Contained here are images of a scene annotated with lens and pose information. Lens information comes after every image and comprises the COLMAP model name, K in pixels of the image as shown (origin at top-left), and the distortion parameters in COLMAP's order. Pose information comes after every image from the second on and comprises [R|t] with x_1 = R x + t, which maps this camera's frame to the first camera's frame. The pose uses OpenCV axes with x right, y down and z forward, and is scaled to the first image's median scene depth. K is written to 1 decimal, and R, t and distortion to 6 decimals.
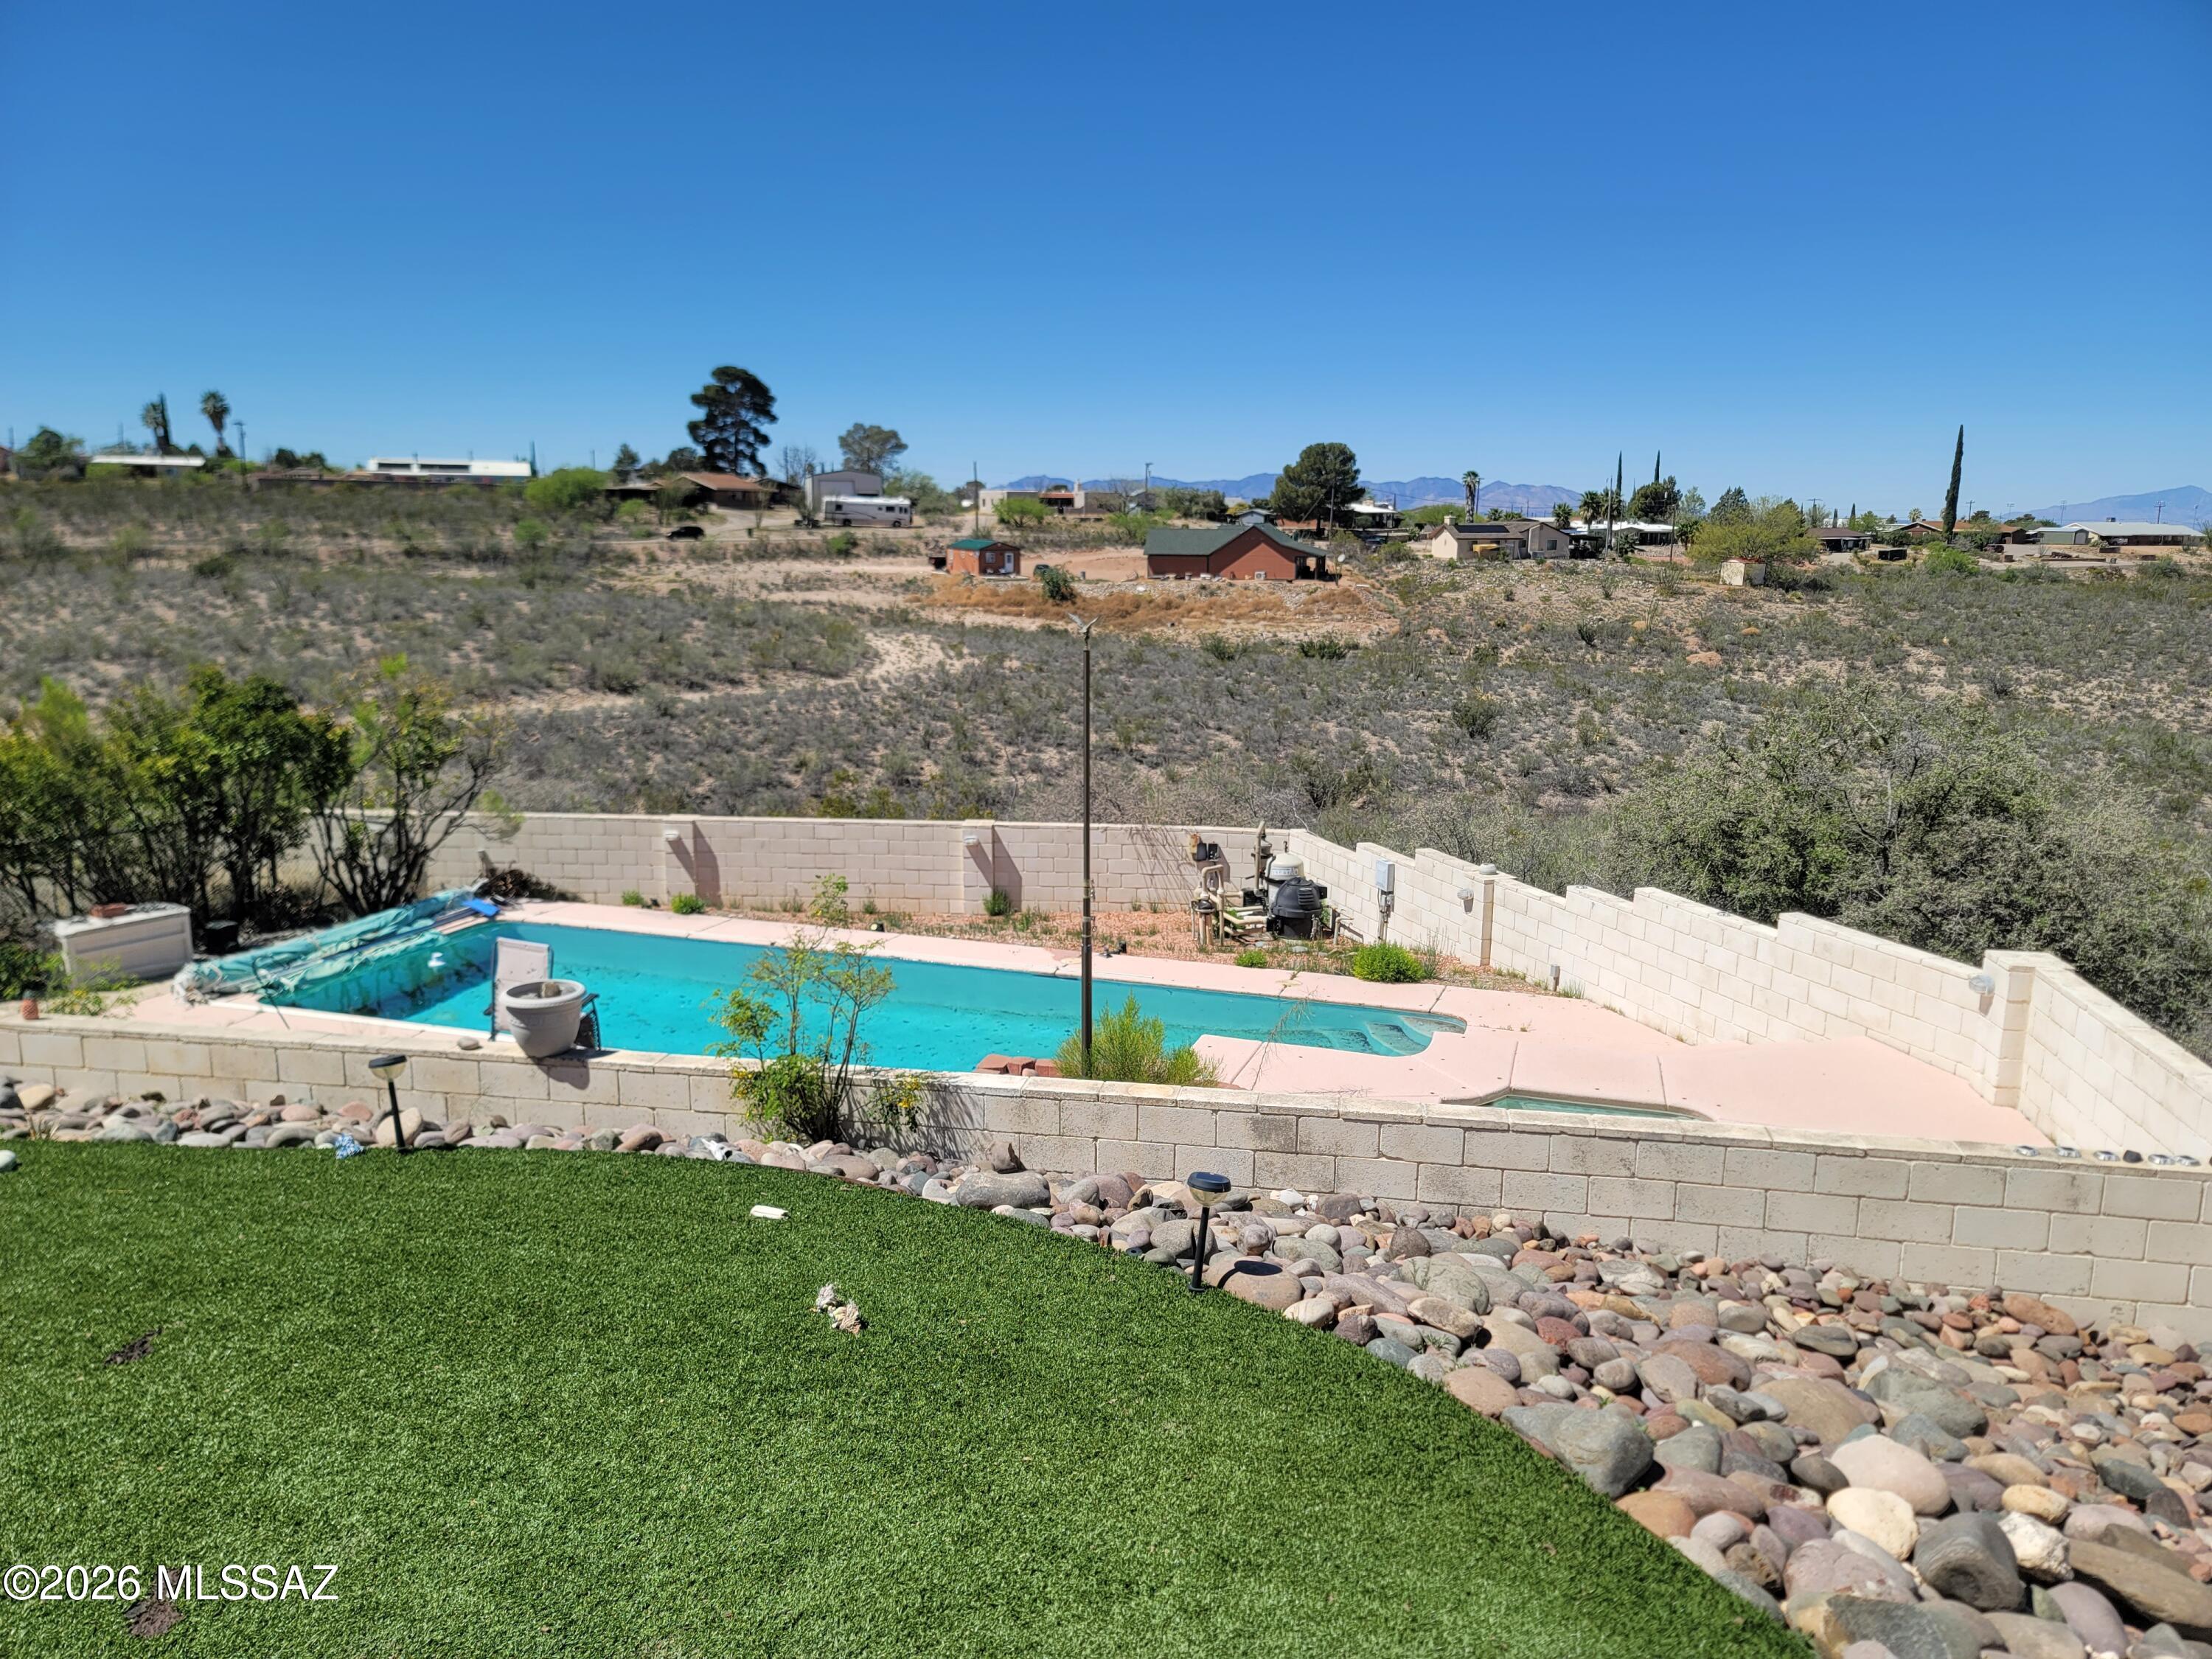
lens RADIAL K [[1628.6, 0, 1098.3], [0, 1628.6, 867.7], [0, 0, 1]] dist [0.063695, -0.043695]
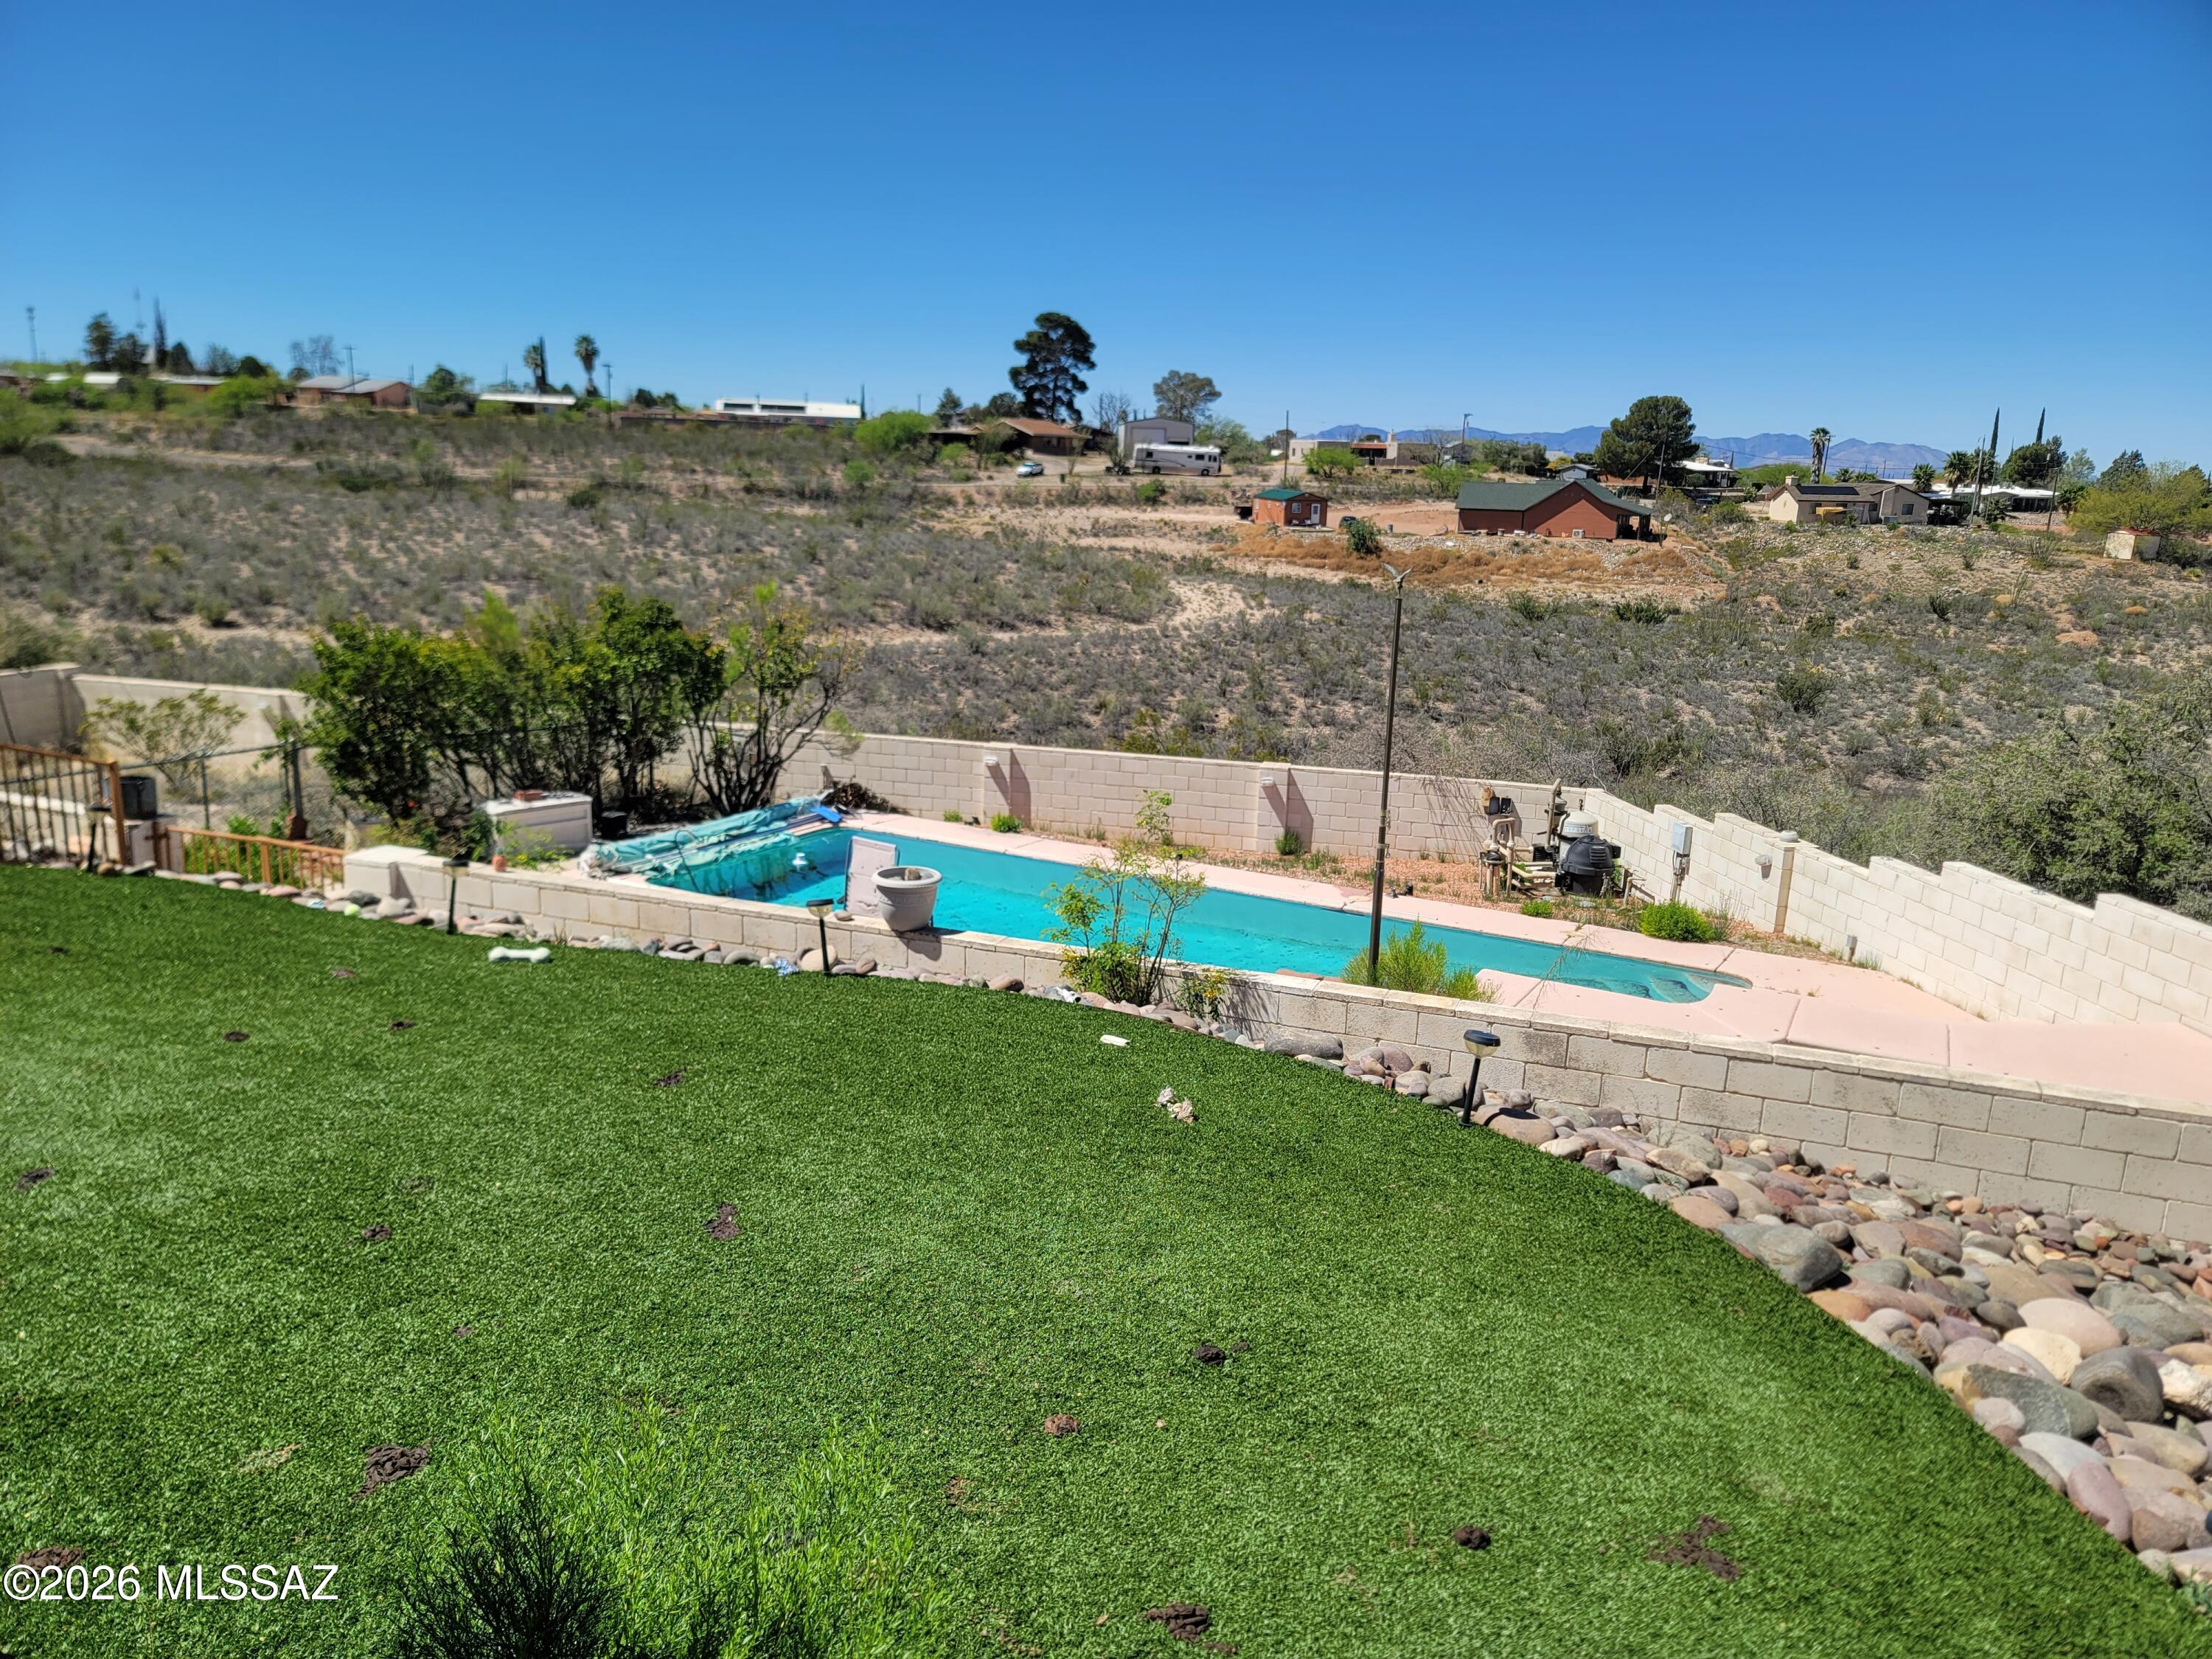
lens RADIAL K [[1628.6, 0, 1093.7], [0, 1628.6, 867.6], [0, 0, 1]] dist [0.063695, -0.043695]
pose [[0.982584, 0.066524, -0.173501, -0.000685], [-0.061368, 0.997504, 0.034923, 0.002238], [0.175391, -0.023667, 0.984214, -0.012570]]
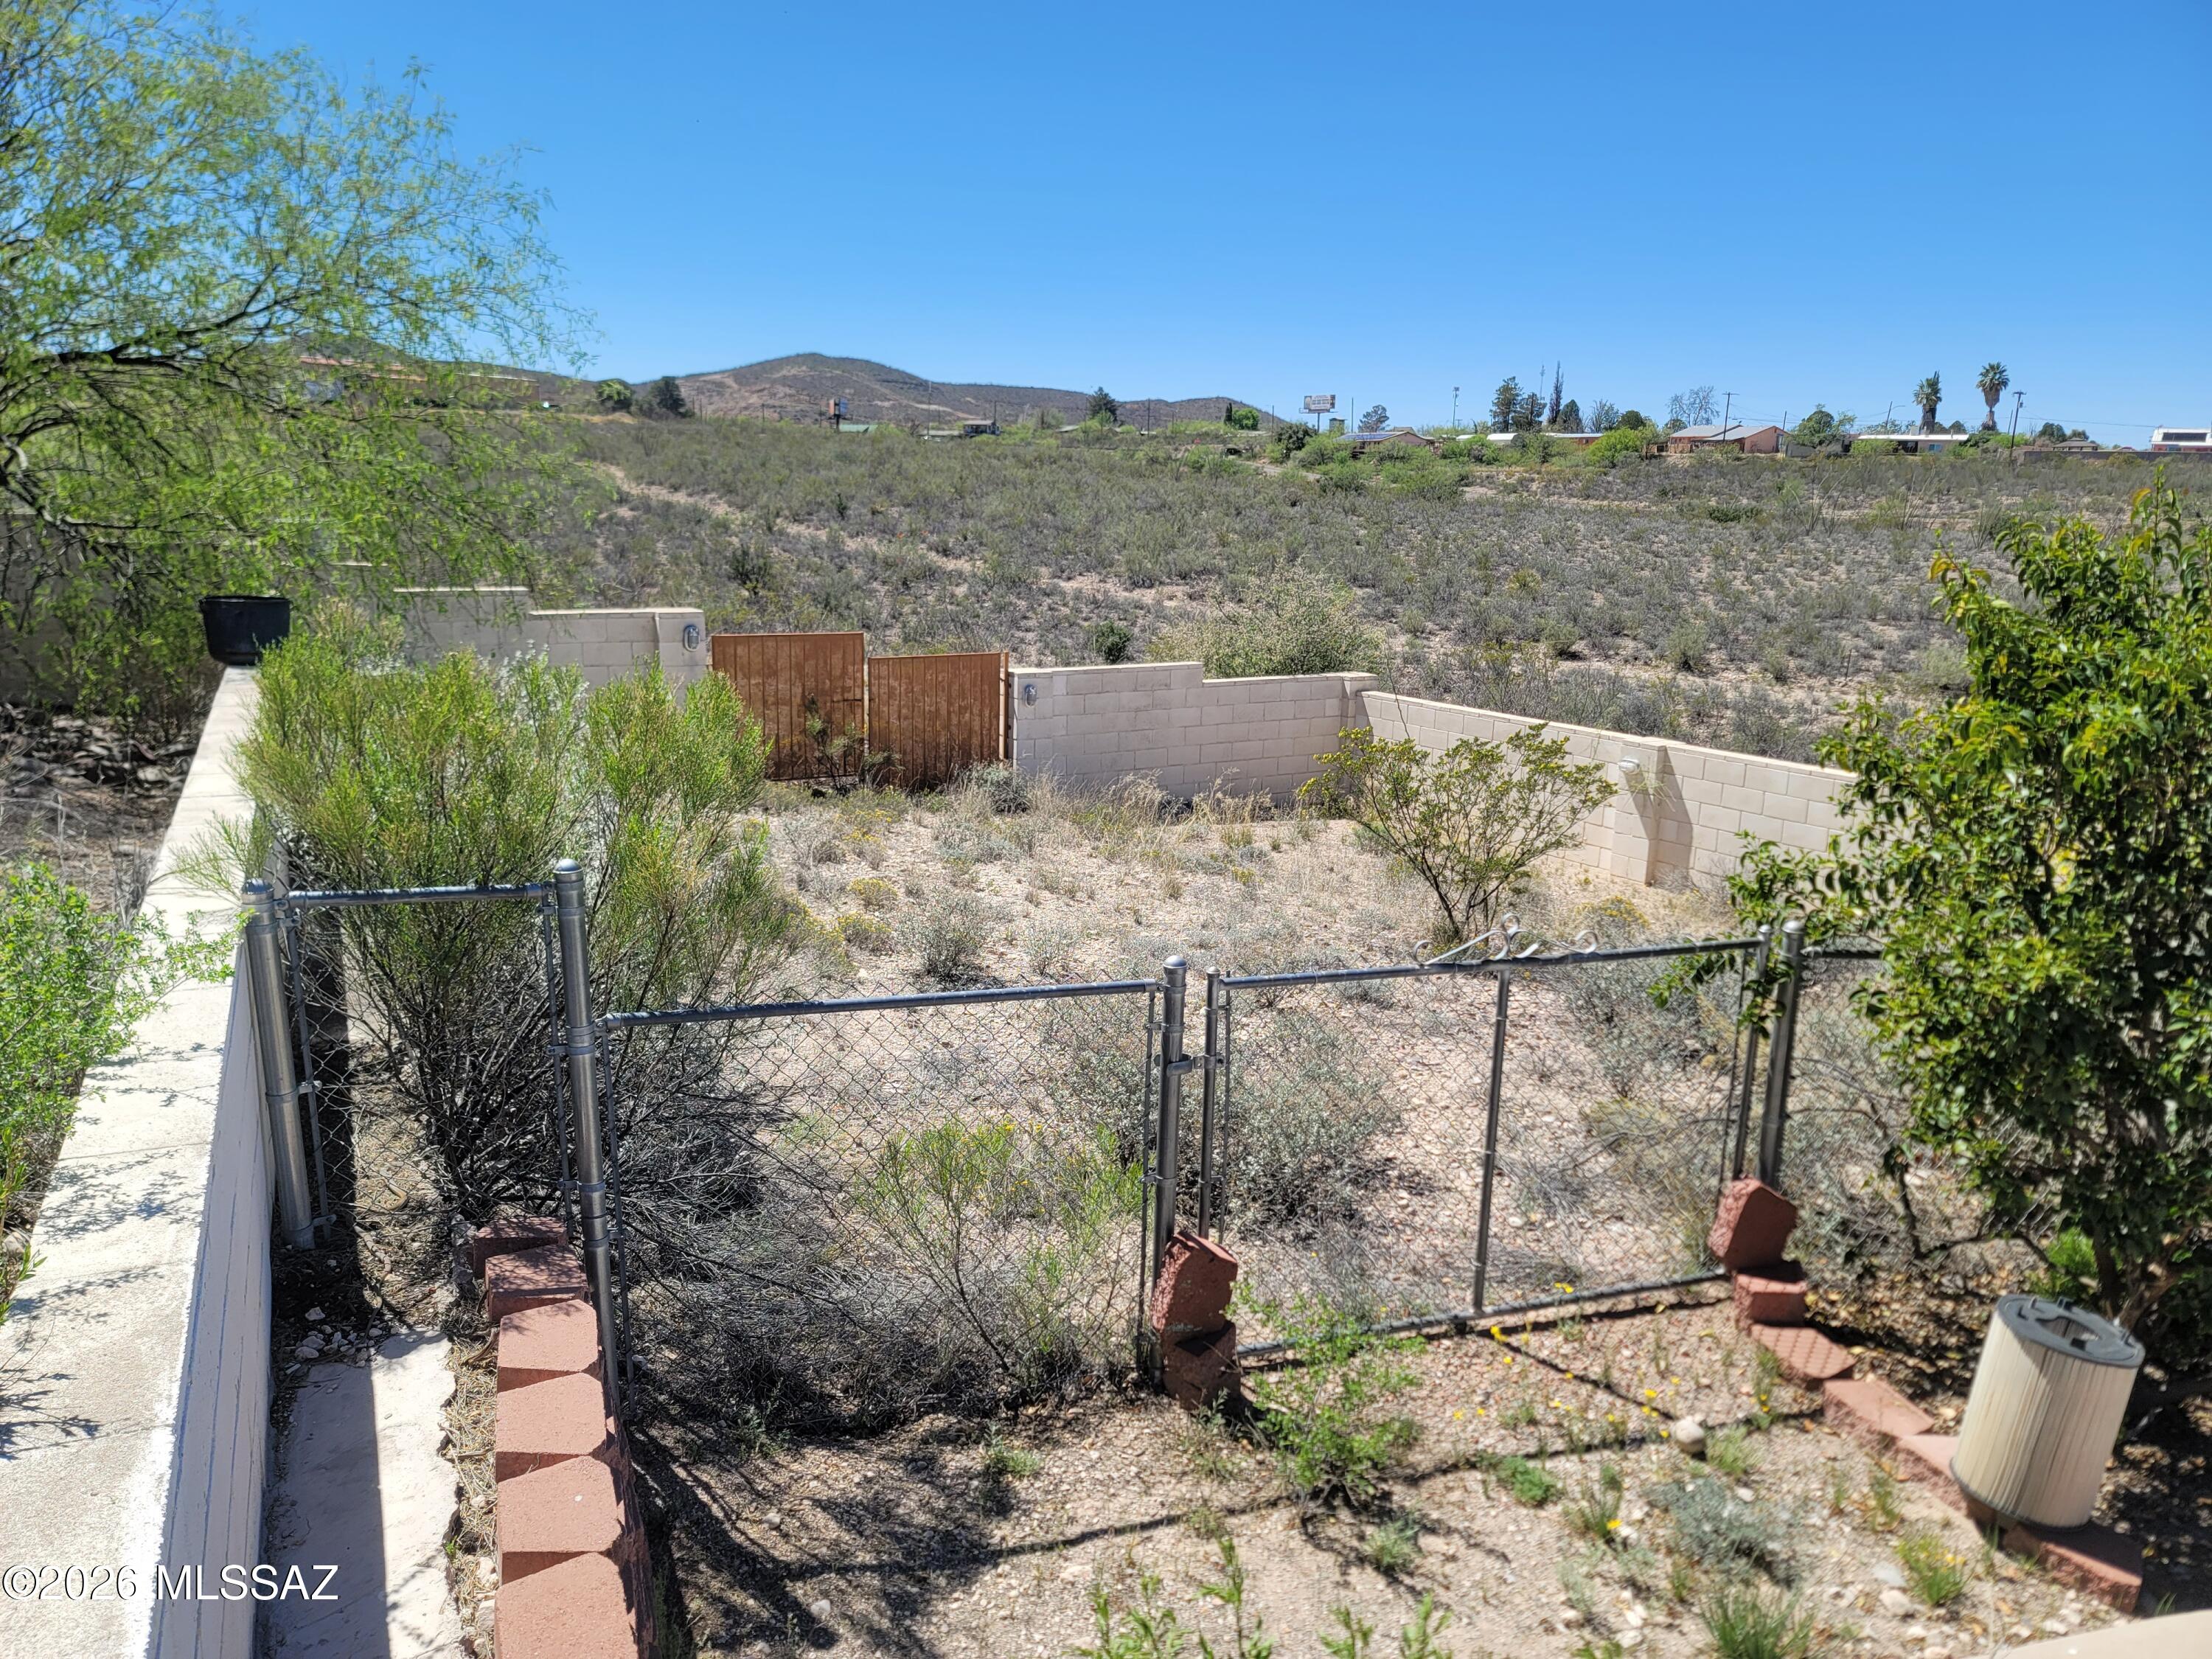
lens RADIAL K [[1628.6, 0, 1099.5], [0, 1628.6, 820.9], [0, 0, 1]] dist [0.063695, -0.043695]
pose [[0.588070, 0.170765, -0.790577, -0.101747], [-0.188023, 0.979542, 0.071721, -0.003540], [0.786652, 0.106470, 0.608148, 0.113486]]
